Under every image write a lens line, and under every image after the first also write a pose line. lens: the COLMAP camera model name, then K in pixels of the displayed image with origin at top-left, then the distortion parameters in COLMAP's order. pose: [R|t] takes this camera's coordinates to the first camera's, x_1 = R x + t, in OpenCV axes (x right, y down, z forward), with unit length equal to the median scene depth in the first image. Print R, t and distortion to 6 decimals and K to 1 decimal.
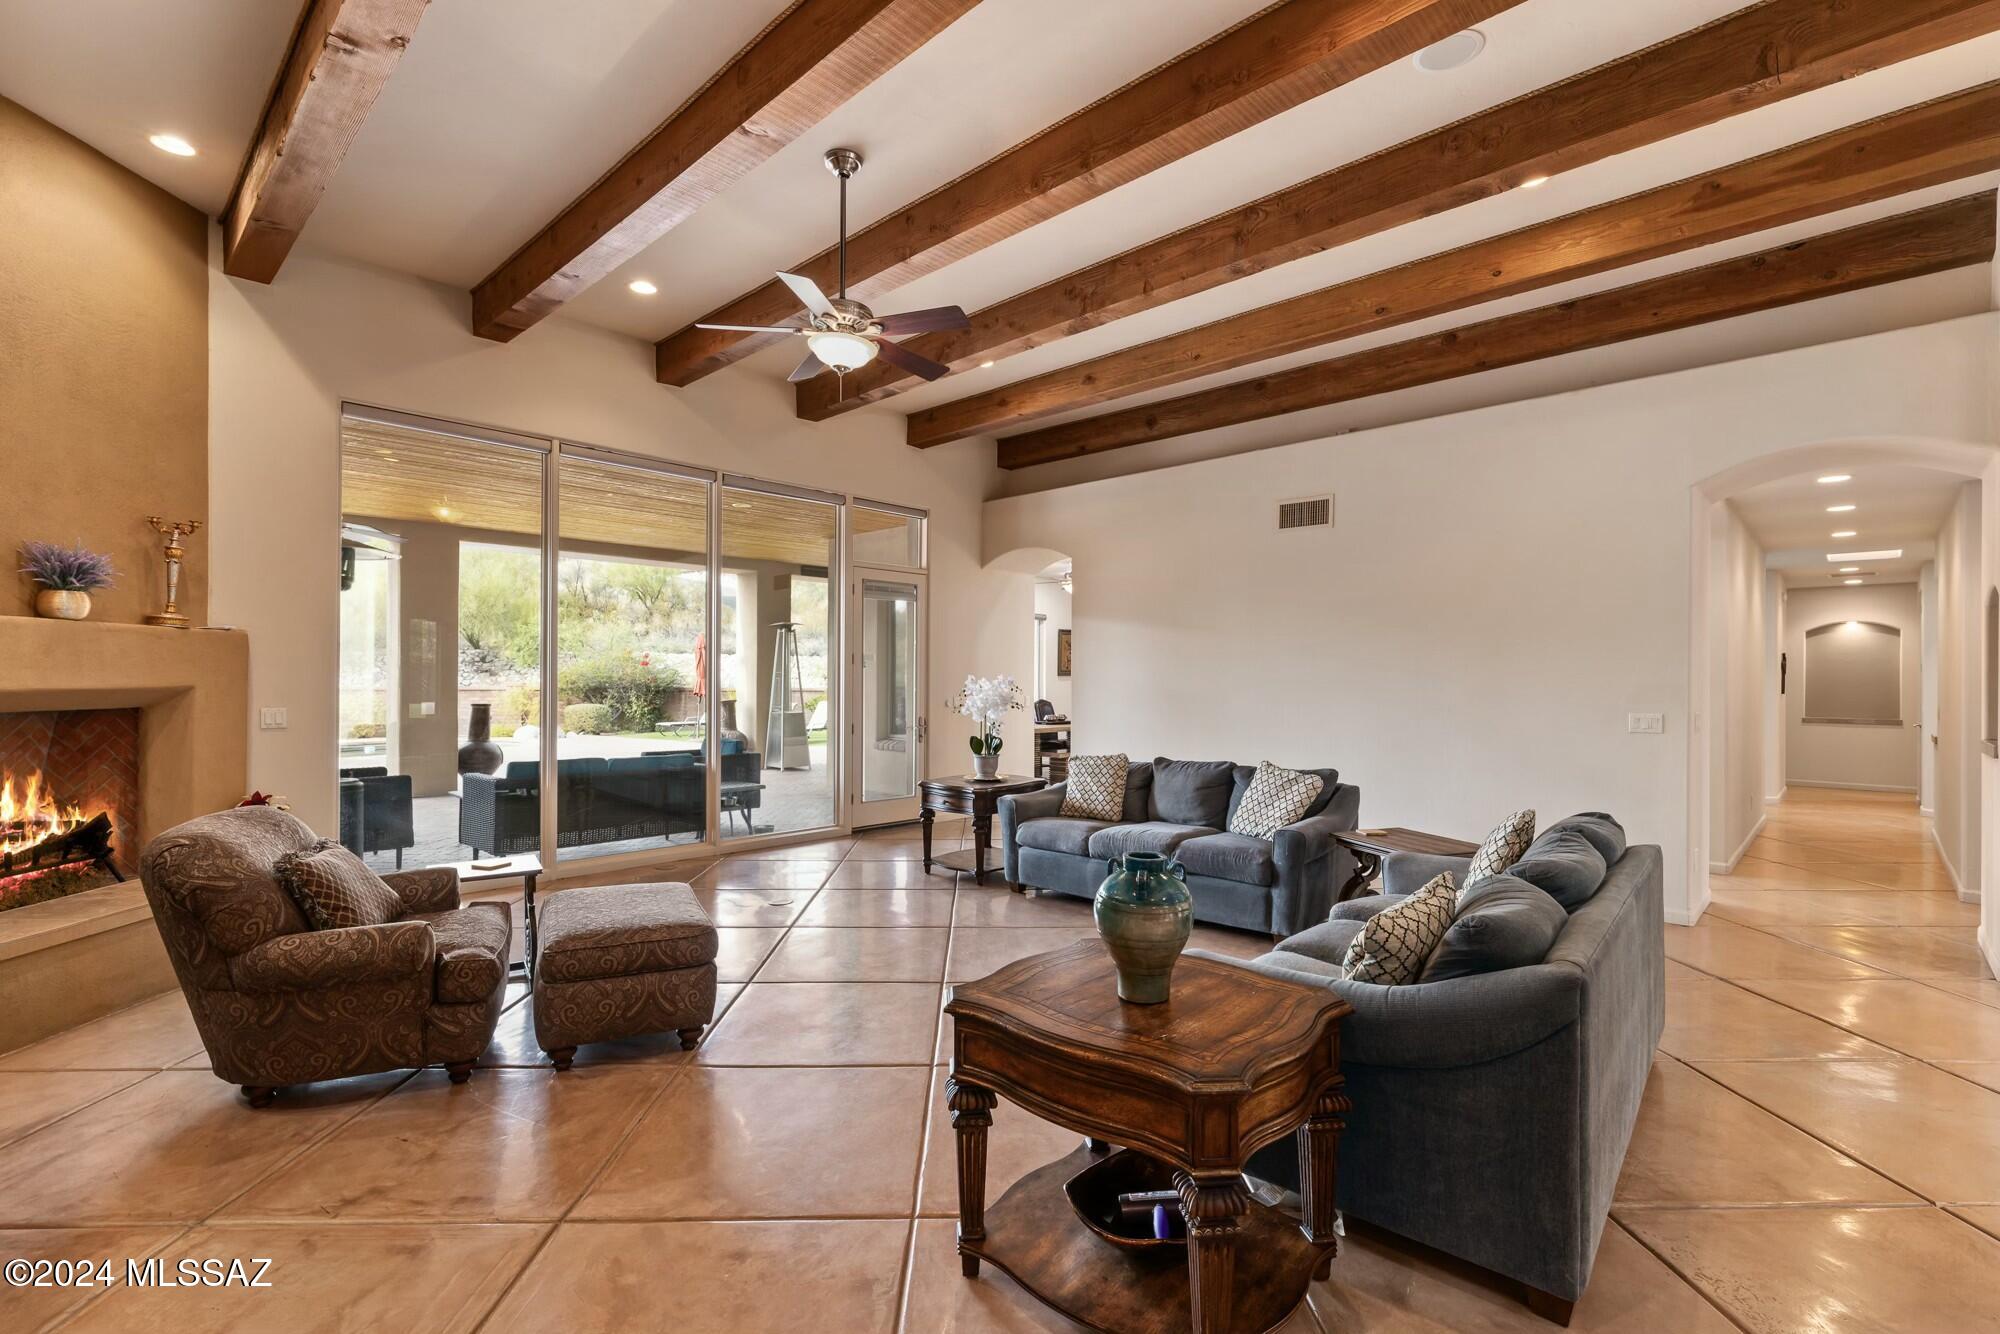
lens RADIAL K [[896.8, 0, 996.6], [0, 896.8, 675.6], [0, 0, 1]] dist [0.002515, -0.000270]
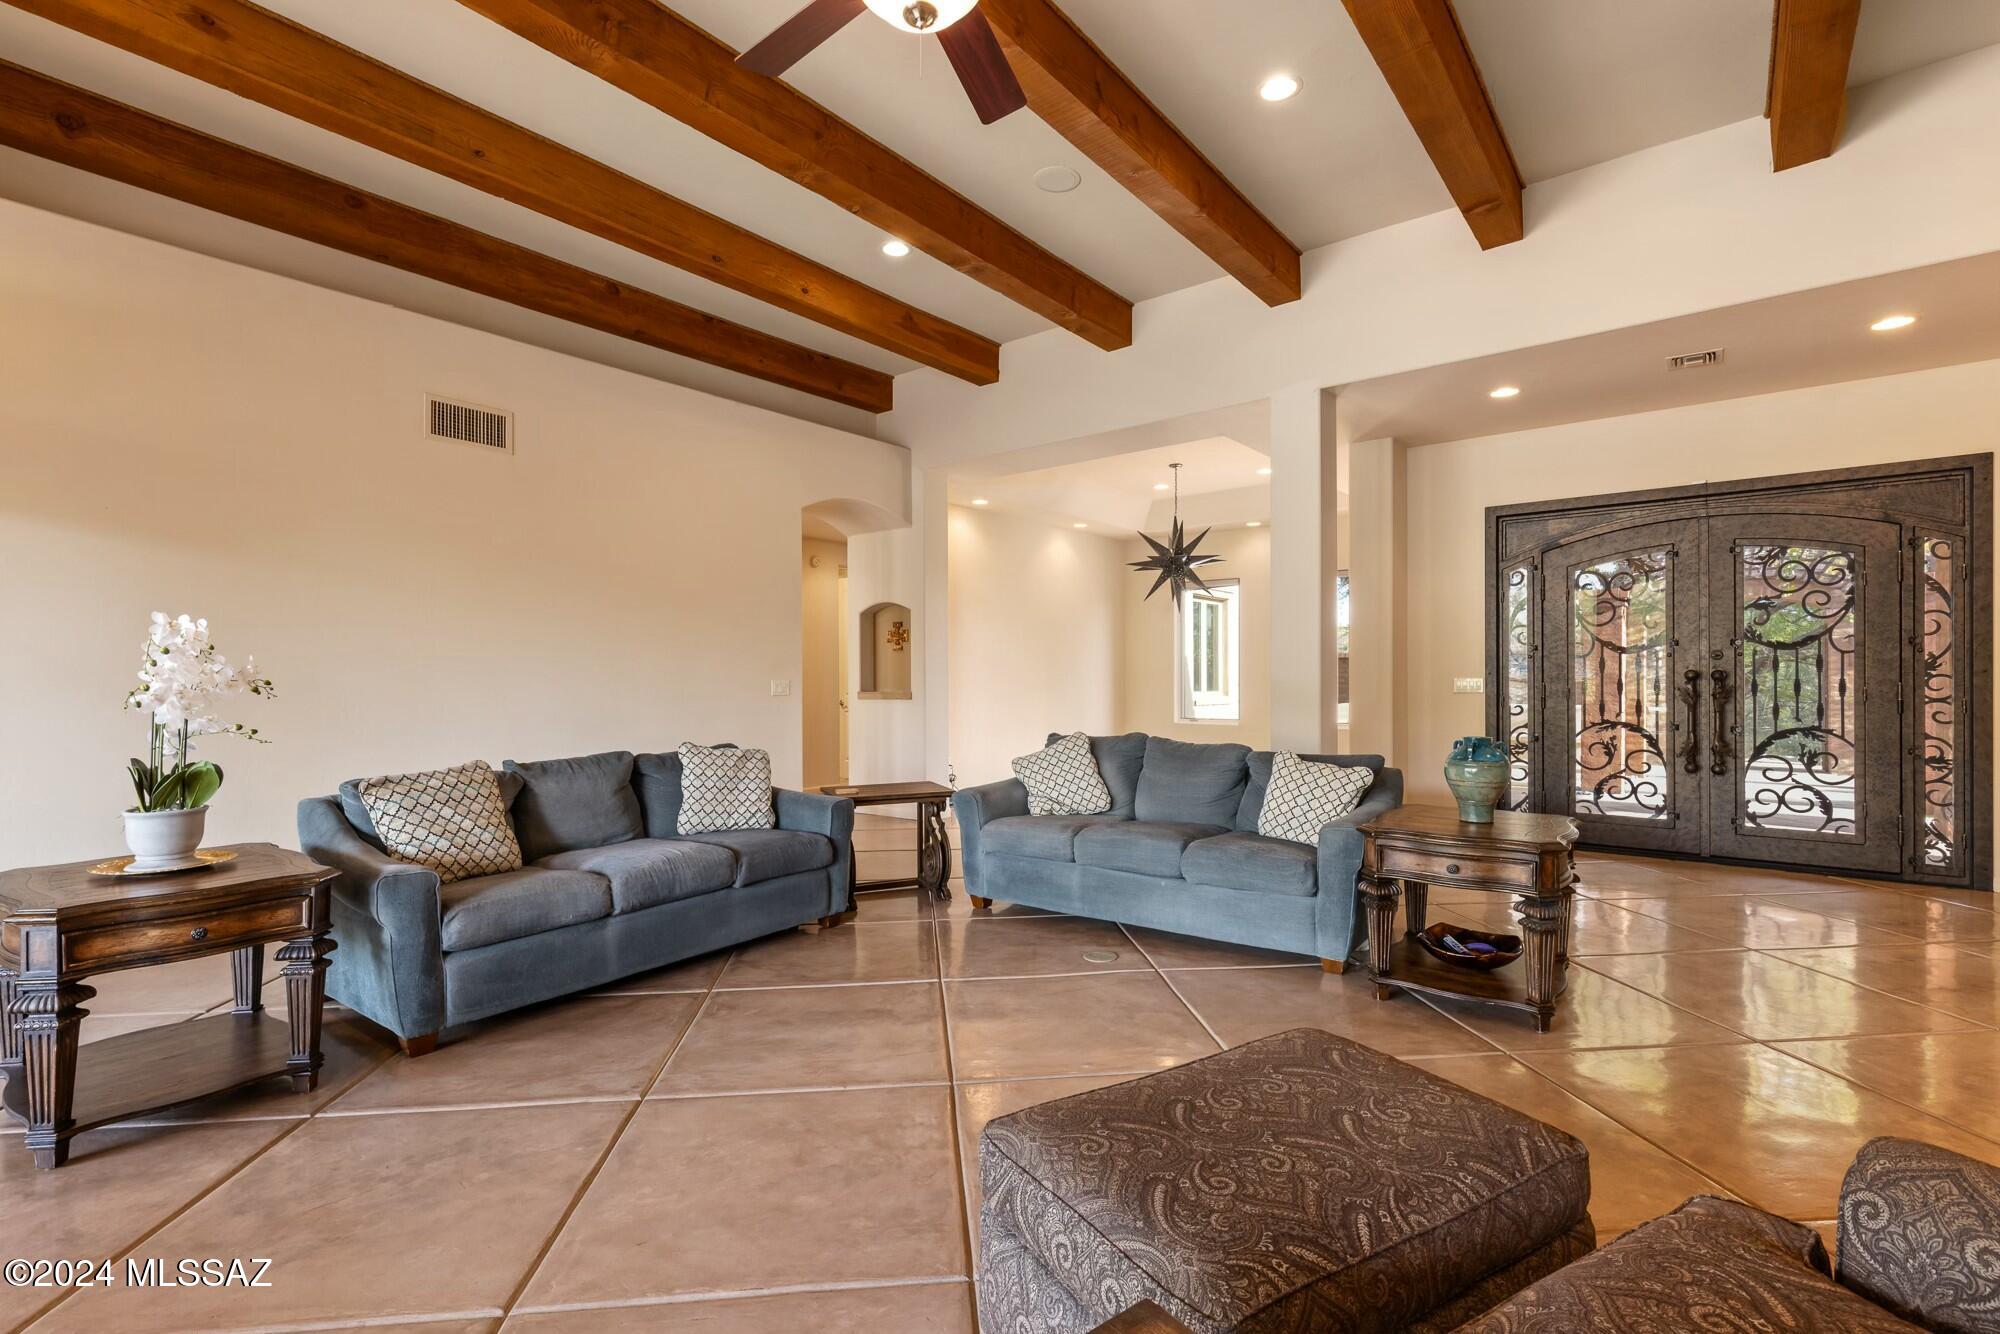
lens RADIAL K [[896.8, 0, 996.6], [0, 896.8, 675.6], [0, 0, 1]] dist [0.002515, -0.000270]
pose [[-0.089043, -0.003414, 0.996022, -0.536656], [-0.000157, 0.999994, 0.003413, 0.030697], [-0.996028, 0.000148, -0.089043, 0.775264]]
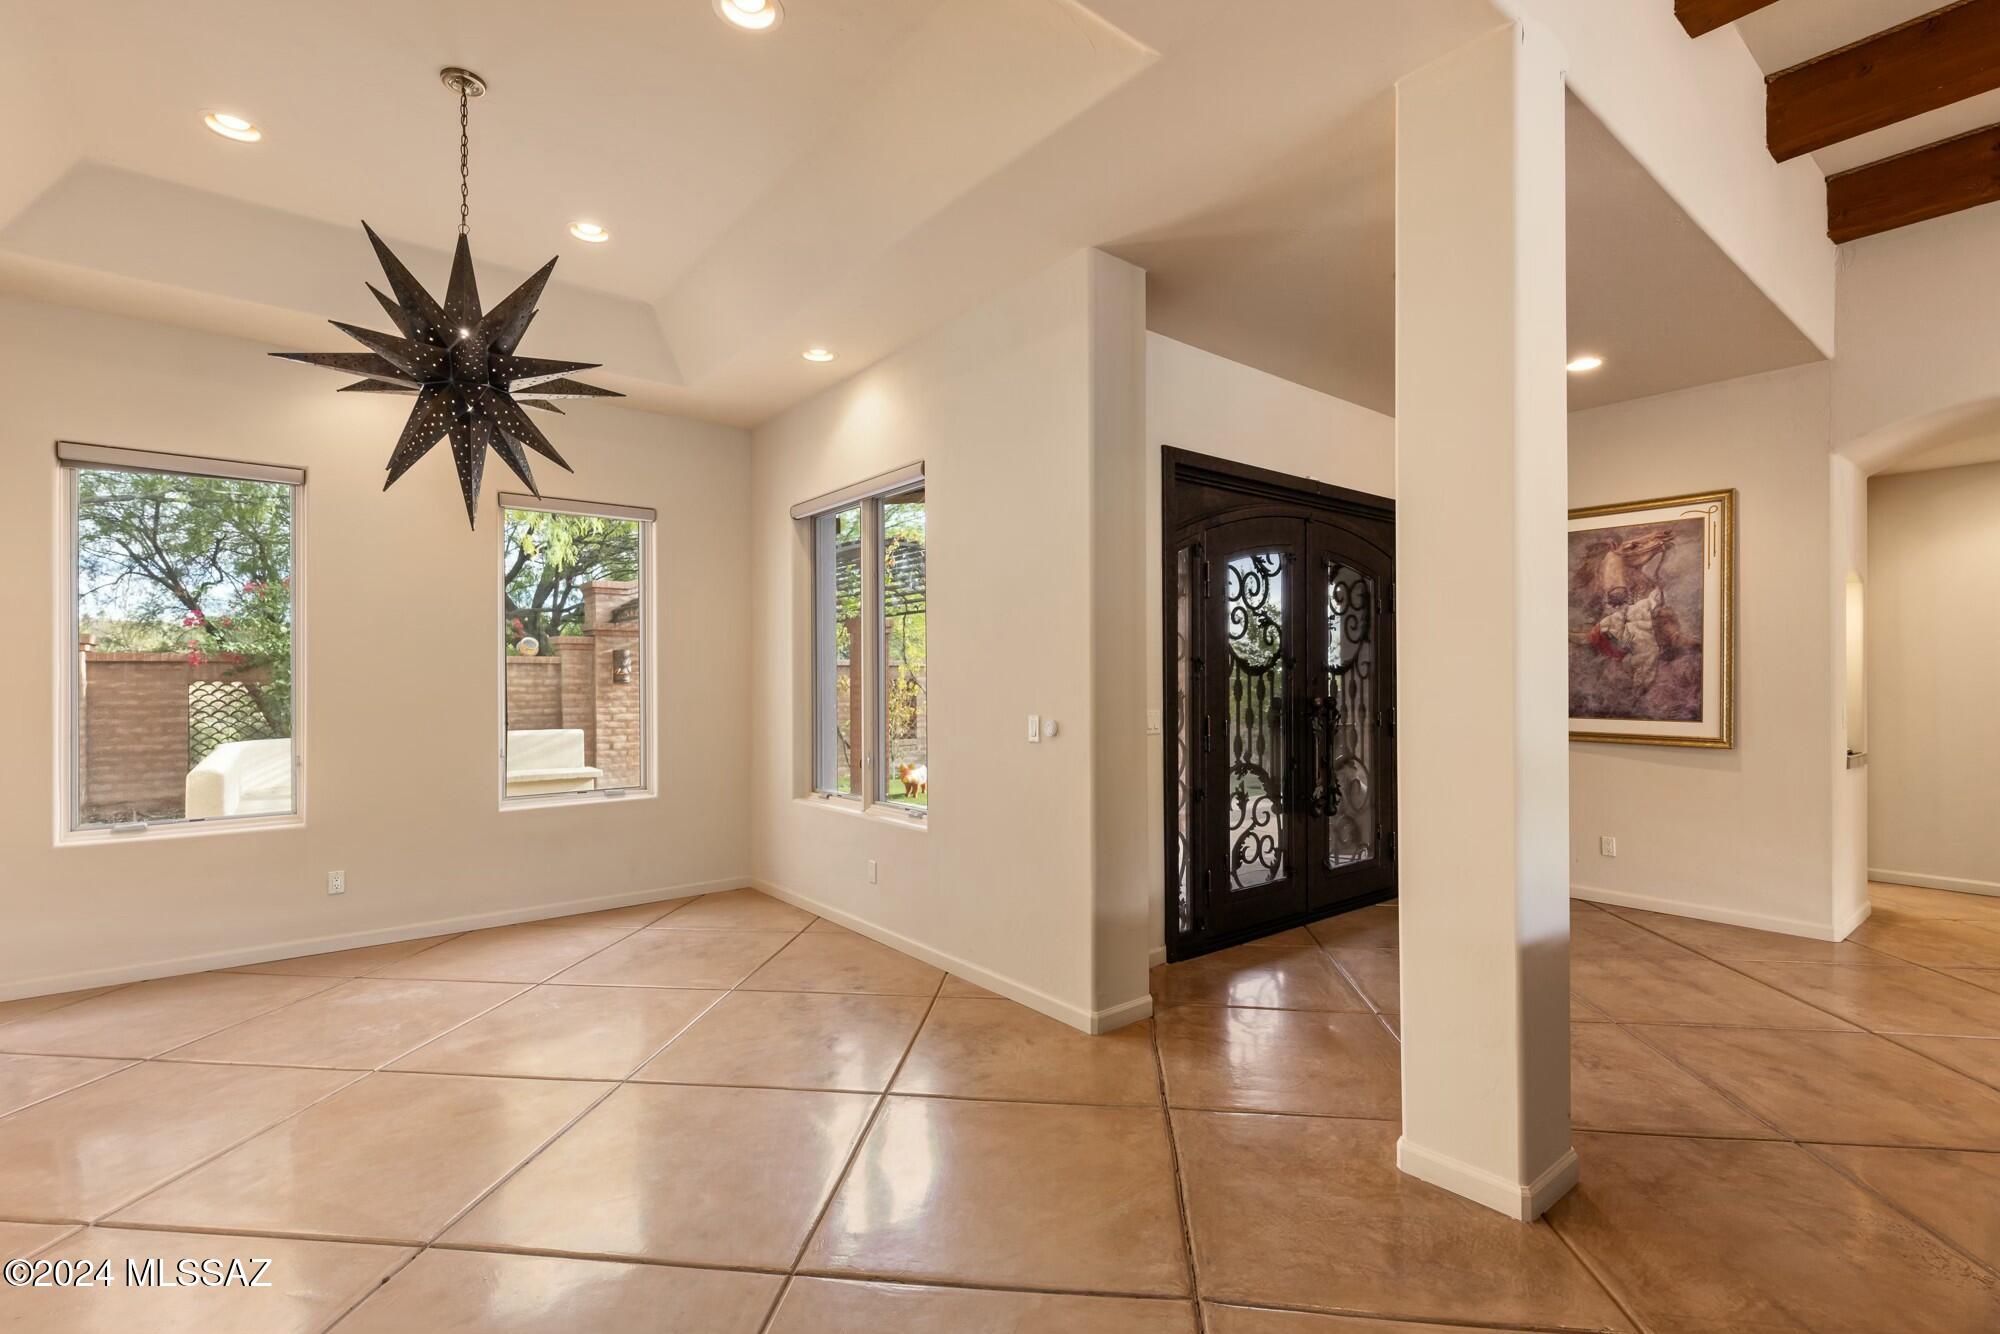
lens RADIAL K [[900.5, 0, 1000.9], [0, 900.5, 681.5], [0, 0, 1]] dist [0.001282, -0.000044]
pose [[-0.990722, 0.000492, 0.135900, 0.644832], [0.000689, 0.999999, 0.001403, 0.010282], [-0.135899, 0.001483, -0.990722, 0.800321]]
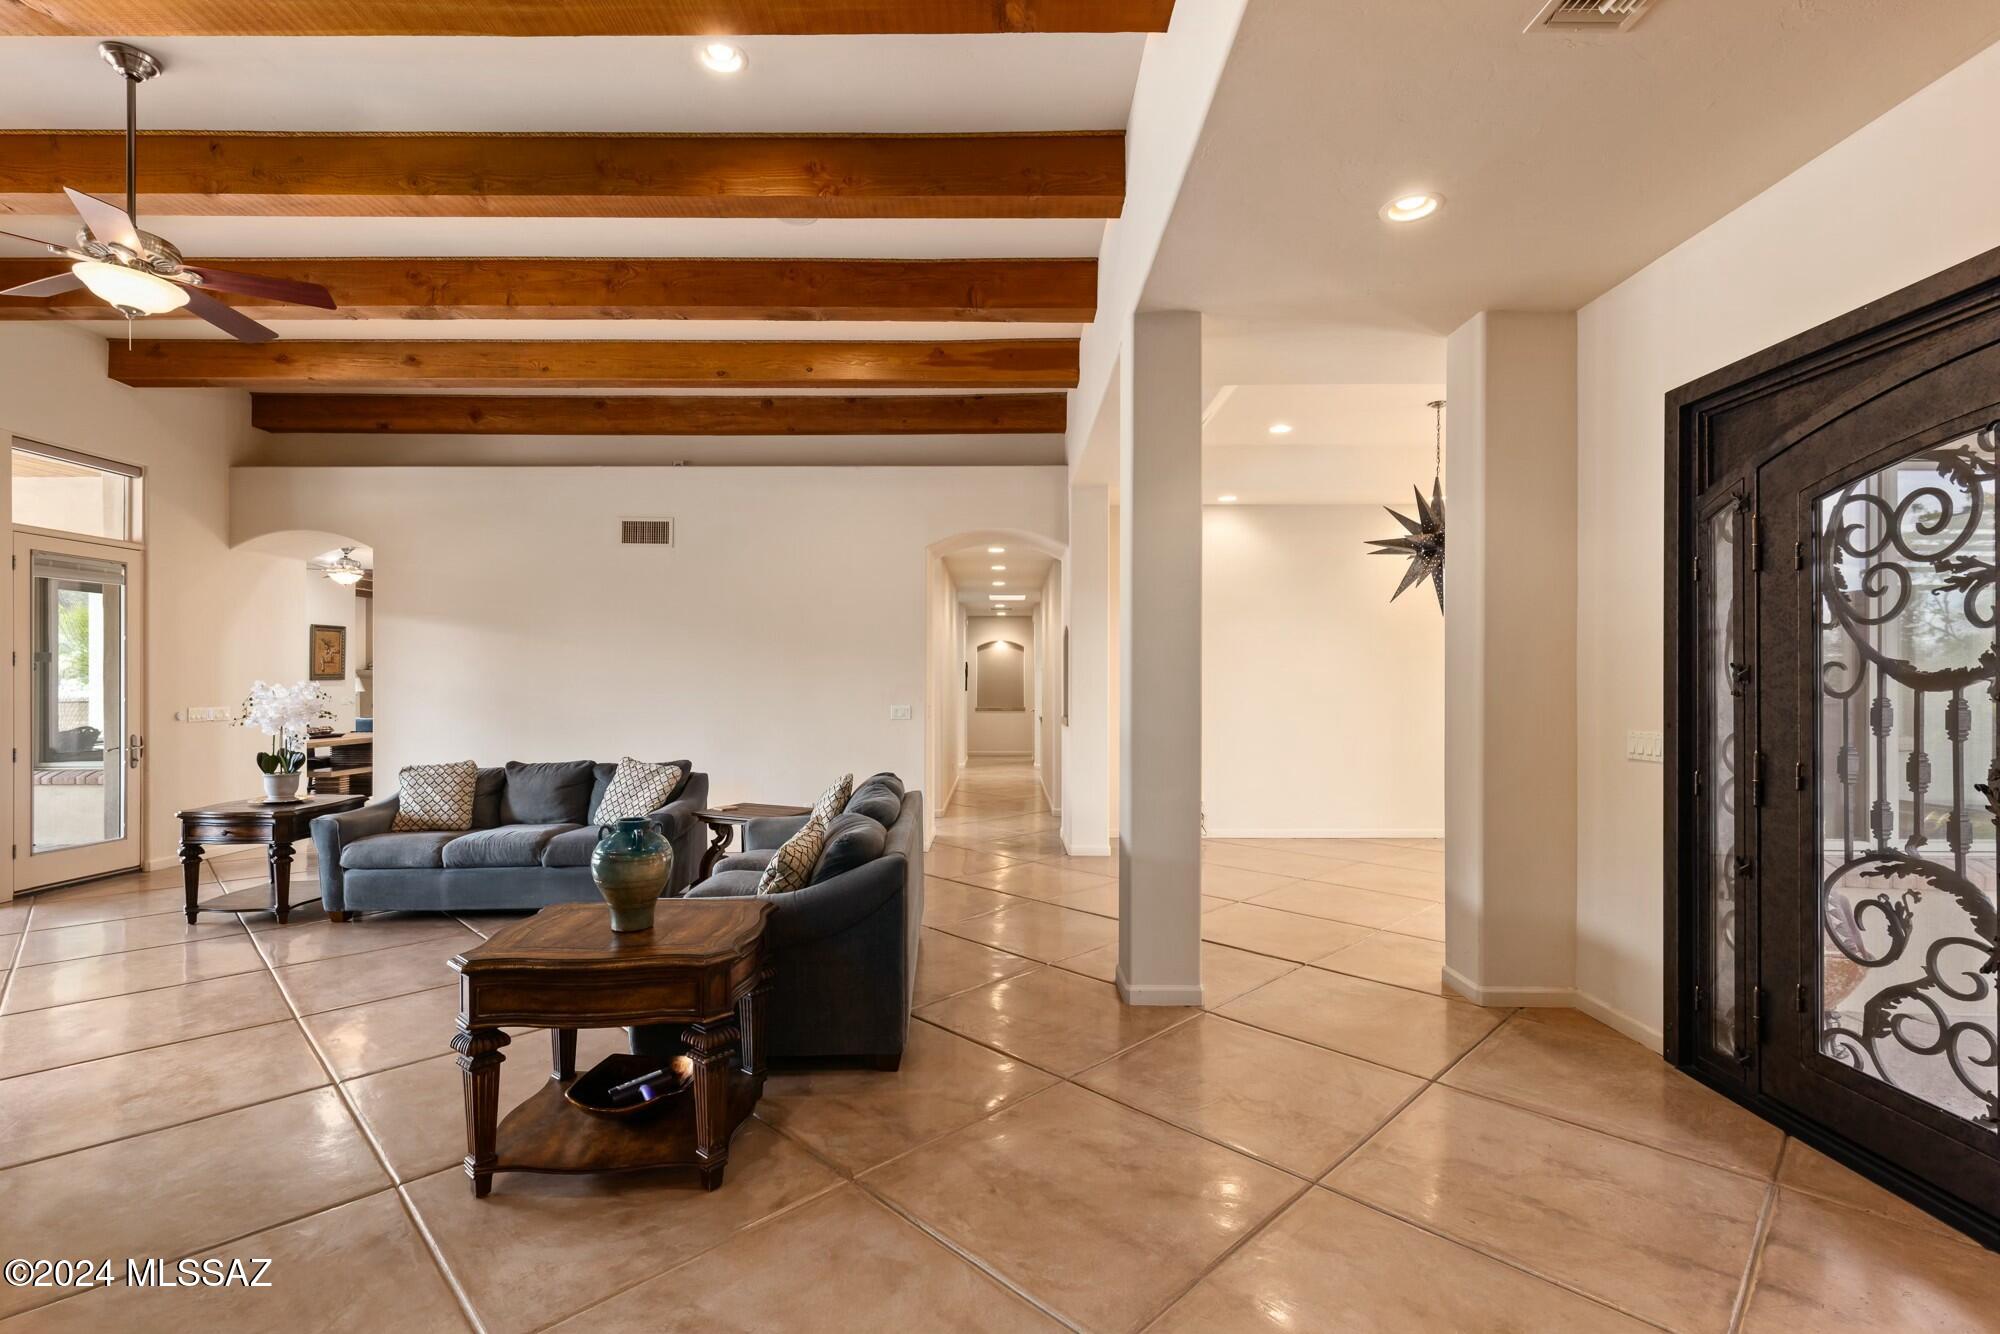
lens RADIAL K [[900.5, 0, 1000.9], [0, 900.5, 681.5], [0, 0, 1]] dist [0.001282, -0.000044]
pose [[0.720990, -0.005483, 0.692924, -0.133156], [0.002930, 0.999984, 0.004865, -0.001951], [-0.692940, -0.001477, 0.720994, -0.118050]]
